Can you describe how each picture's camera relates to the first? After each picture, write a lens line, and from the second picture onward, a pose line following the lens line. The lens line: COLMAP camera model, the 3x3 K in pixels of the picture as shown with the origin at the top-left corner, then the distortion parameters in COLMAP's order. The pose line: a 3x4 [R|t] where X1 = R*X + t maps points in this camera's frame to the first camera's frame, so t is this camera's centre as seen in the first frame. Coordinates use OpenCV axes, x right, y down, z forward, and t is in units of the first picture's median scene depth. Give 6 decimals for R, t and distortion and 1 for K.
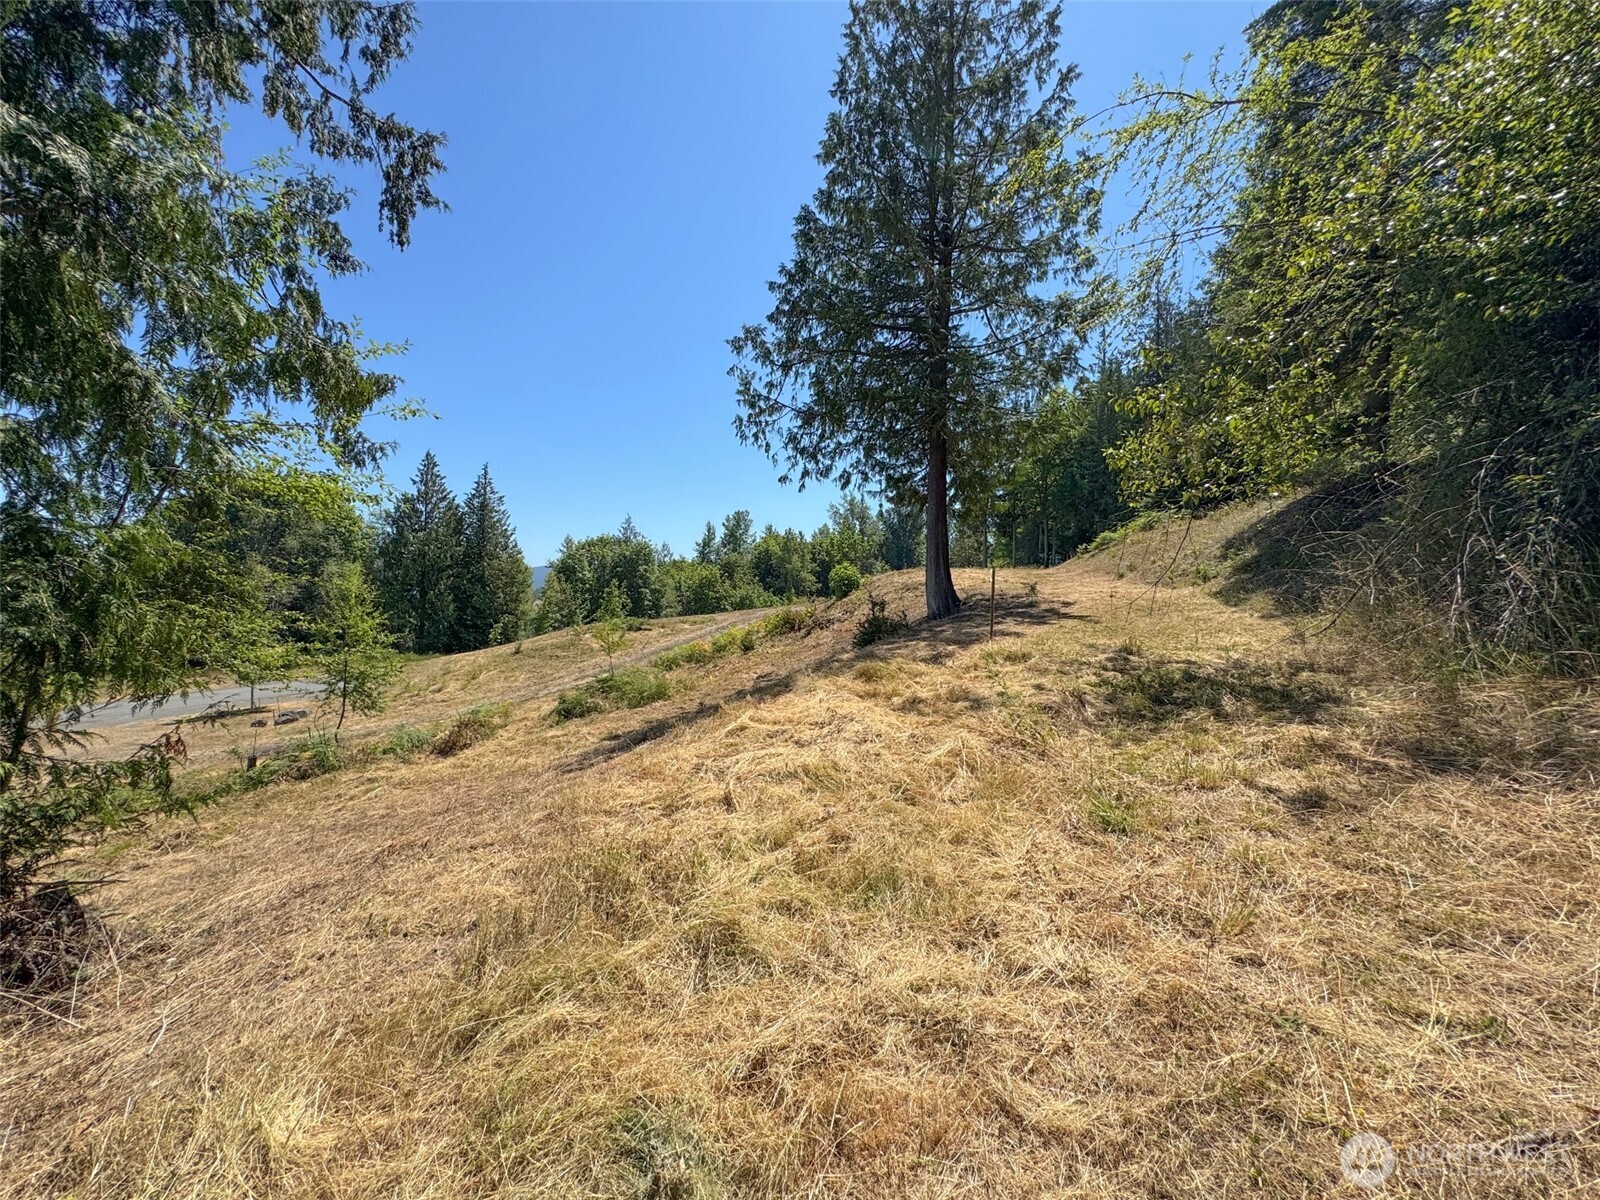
lens RADIAL K [[628.3, 0, 797.8], [0, 628.3, 598.7], [0, 0, 1]] dist [0.022948, 0.000407]
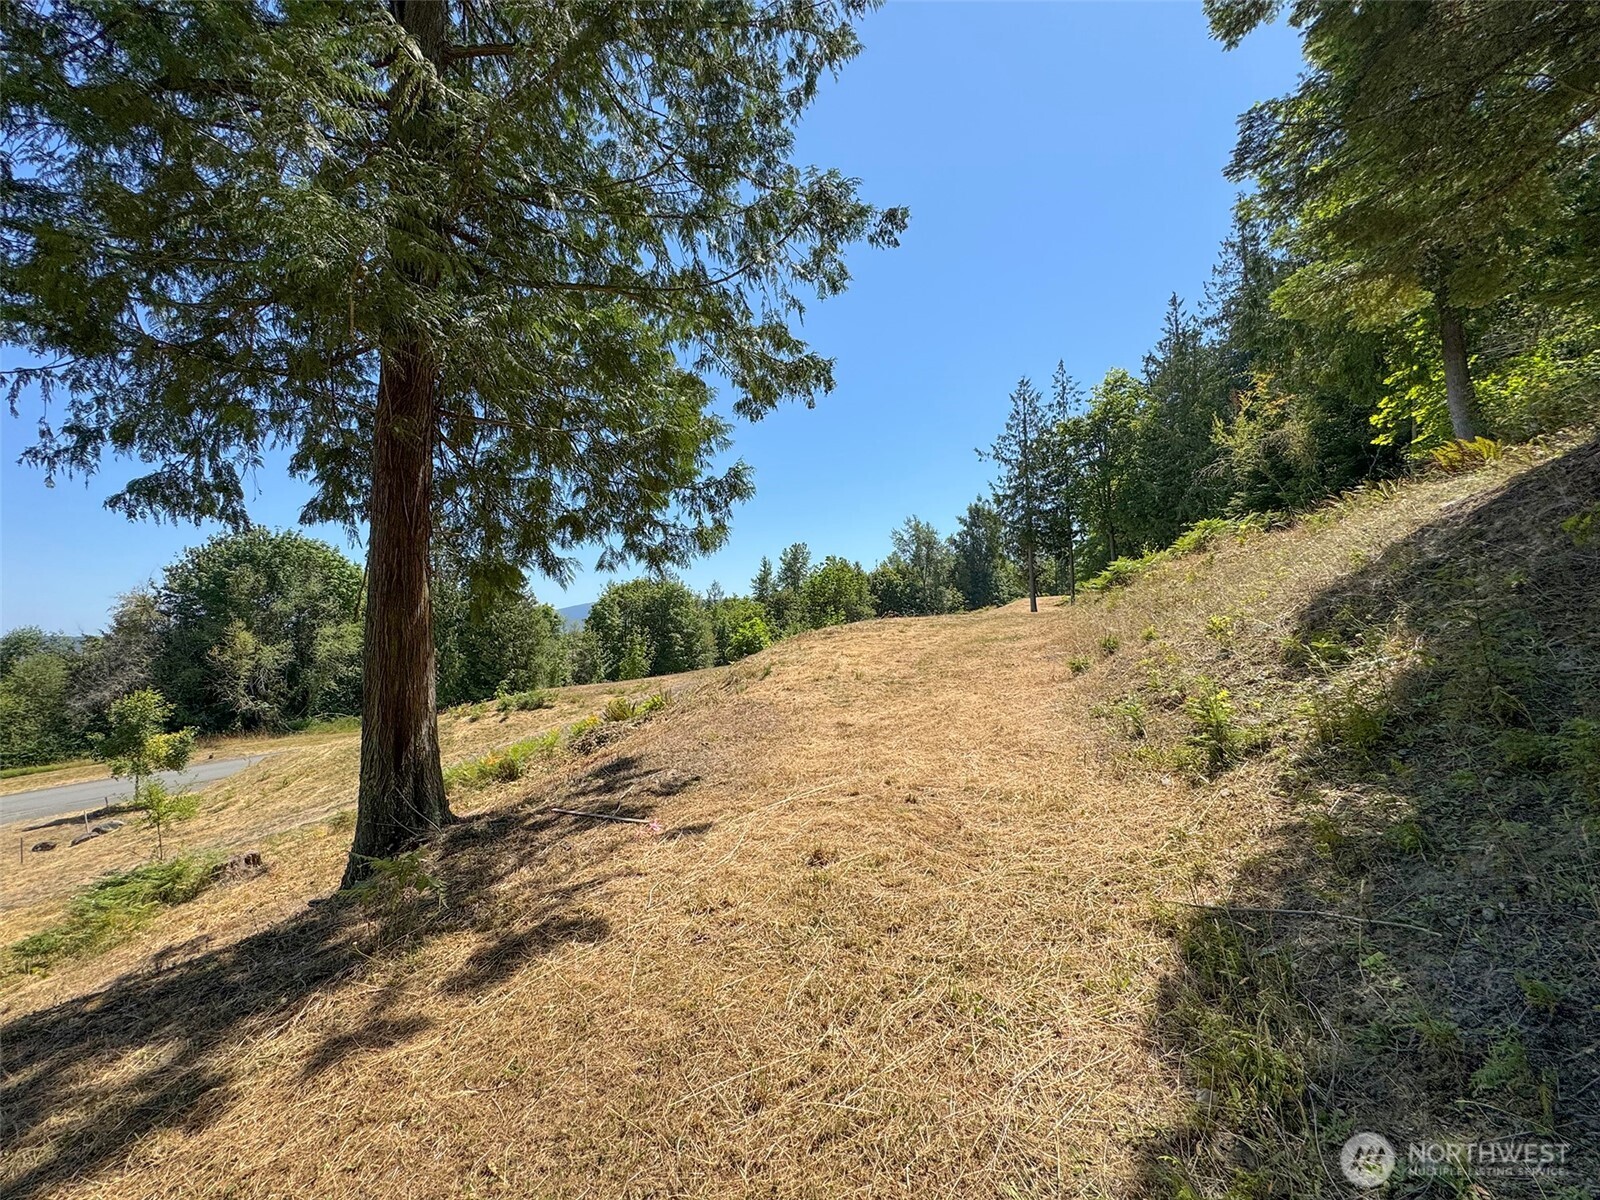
lens RADIAL K [[628.3, 0, 794.4], [0, 628.3, 603.0], [0, 0, 1]] dist [0.022948, 0.000407]
pose [[0.988543, -0.045021, -0.144071, 0.068860], [0.039101, 0.998281, -0.043667, -0.013040], [0.145790, 0.037534, 0.988603, 0.095052]]
